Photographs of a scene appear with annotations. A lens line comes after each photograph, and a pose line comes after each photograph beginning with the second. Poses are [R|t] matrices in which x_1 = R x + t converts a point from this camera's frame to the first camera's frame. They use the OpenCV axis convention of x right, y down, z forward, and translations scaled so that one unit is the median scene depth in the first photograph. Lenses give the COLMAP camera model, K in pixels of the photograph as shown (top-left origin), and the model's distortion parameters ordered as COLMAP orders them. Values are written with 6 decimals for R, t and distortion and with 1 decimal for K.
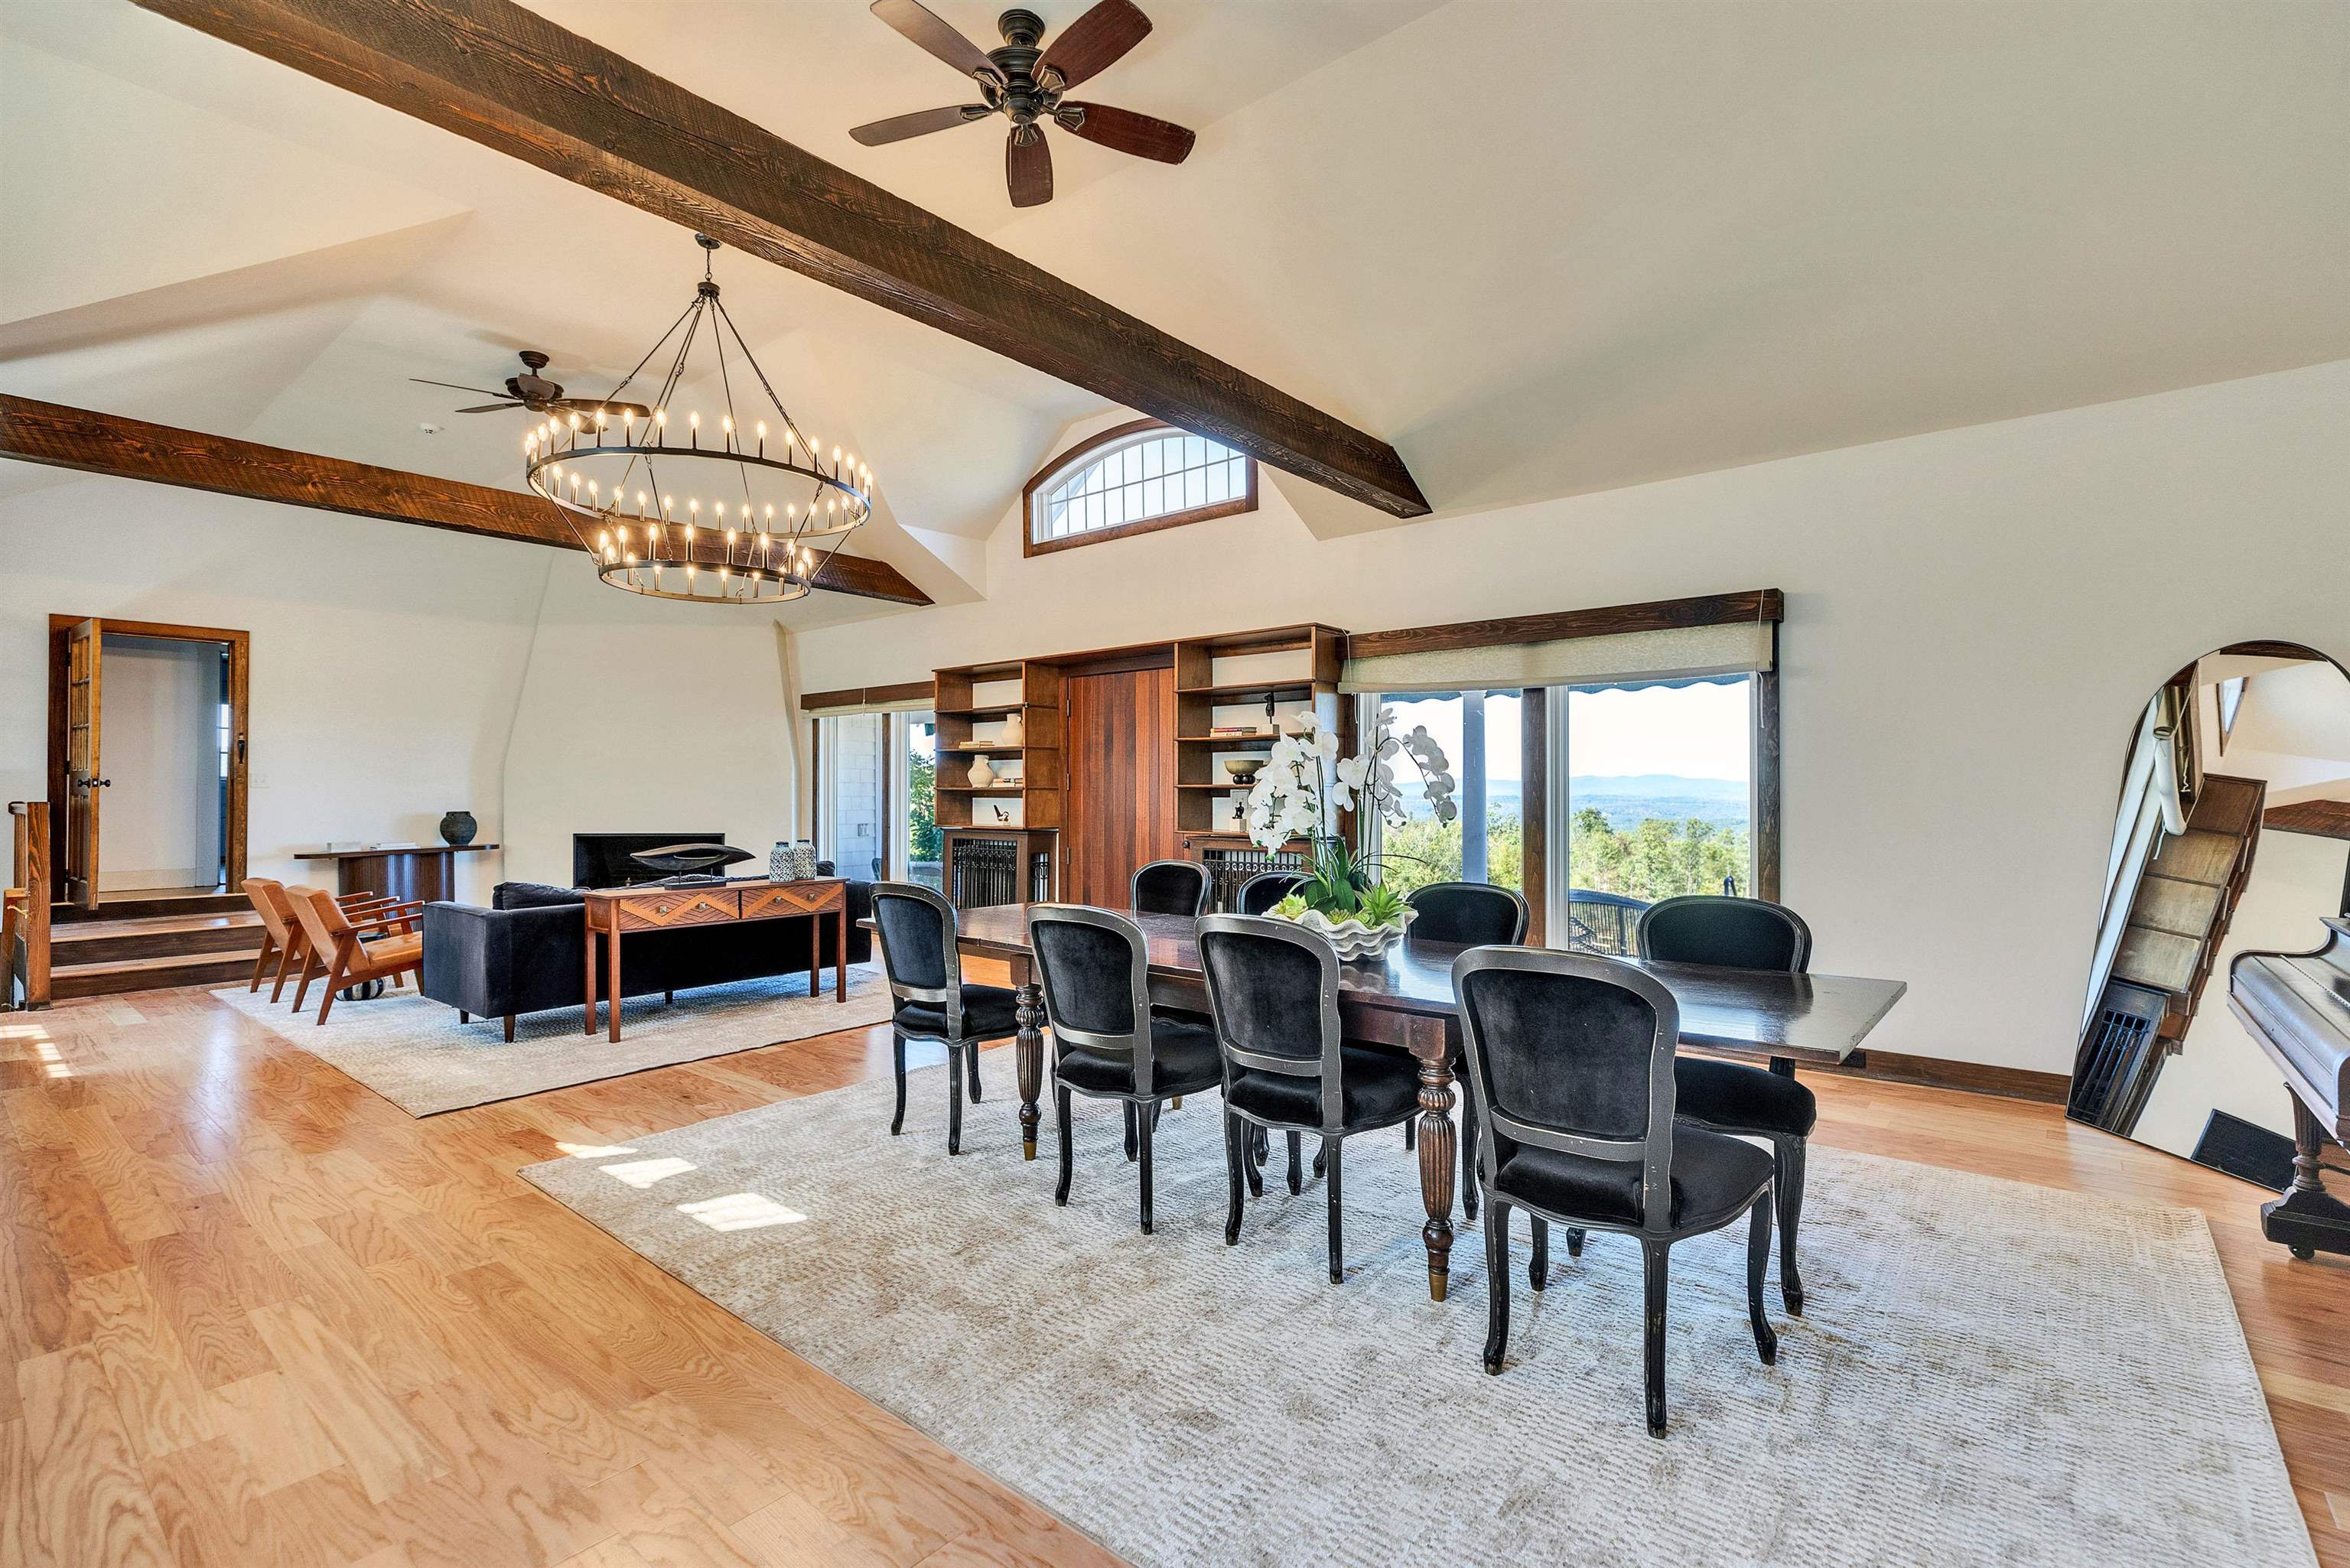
lens RADIAL K [[1073.3, 0, 1169.0], [0, 1073.3, 784.9], [0, 0, 1]] dist [0.000551, -0.000075]
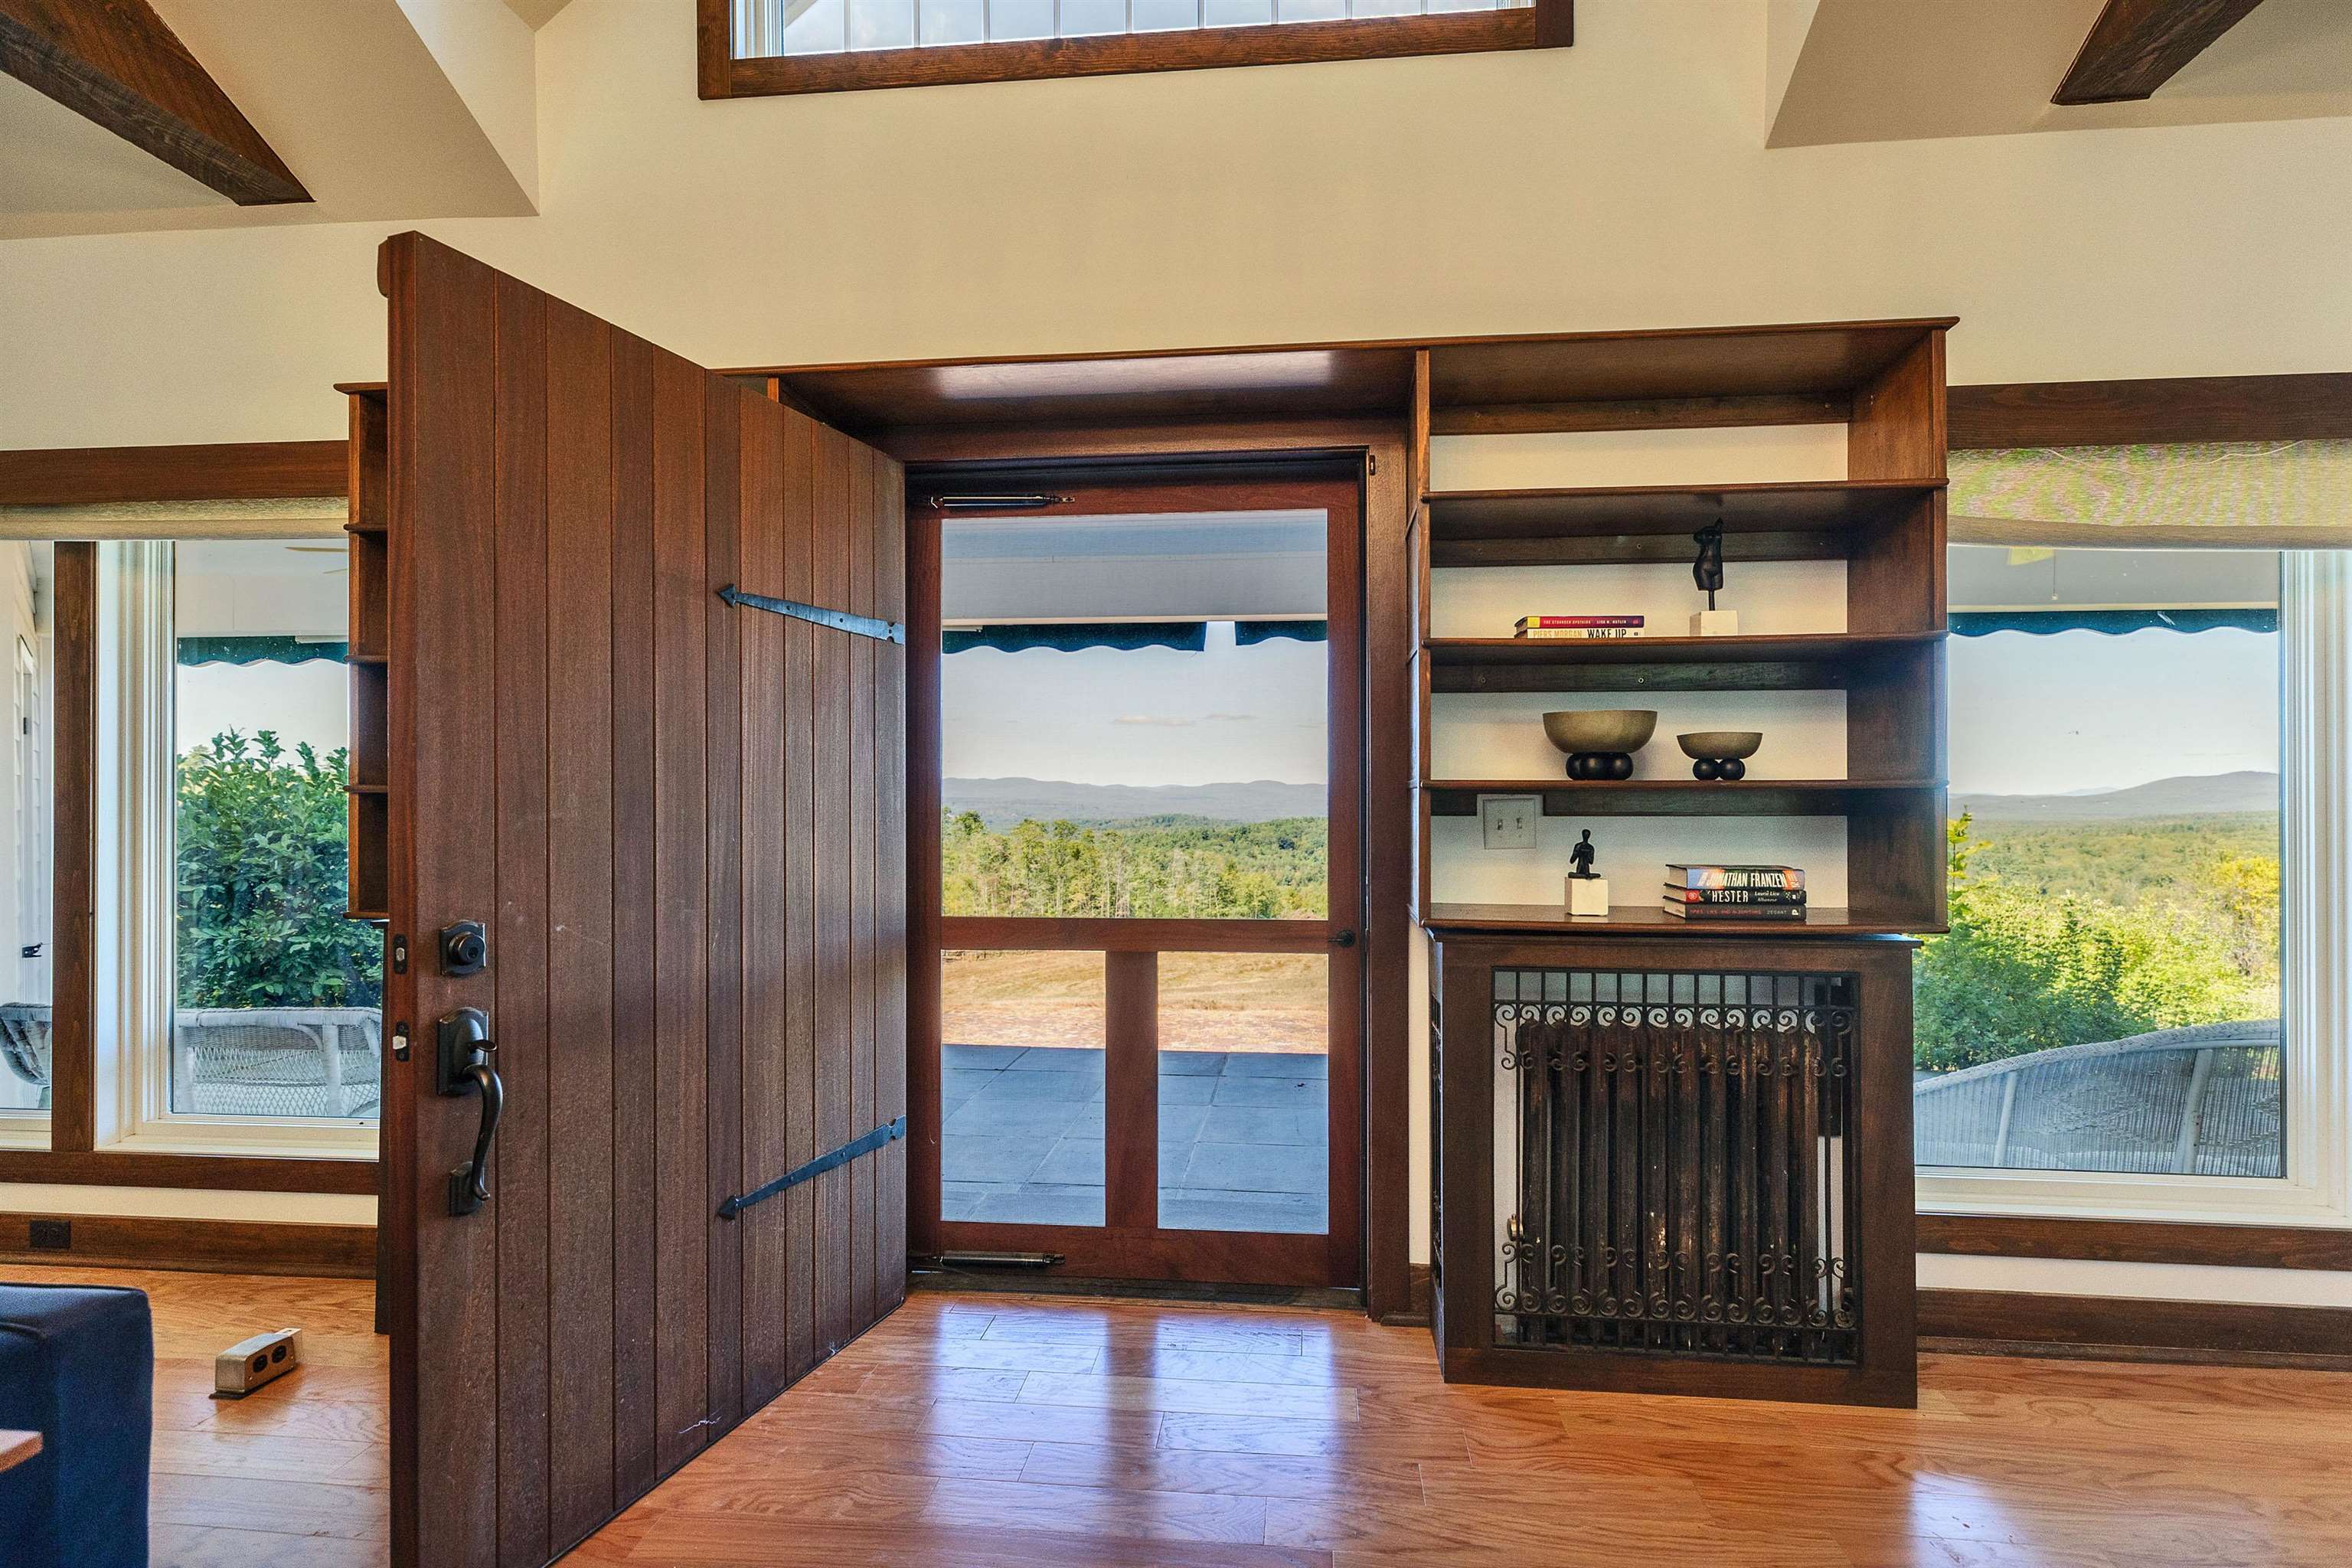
lens RADIAL K [[1074.3, 0, 1186.3], [0, 1074.3, 787.5], [0, 0, 1]] dist [0.000551, -0.000075]
pose [[0.824573, 0.005377, 0.565730, -0.176366], [-0.005613, 0.999983, -0.001323, 0.000501], [-0.565728, -0.002084, 0.824589, 0.575378]]
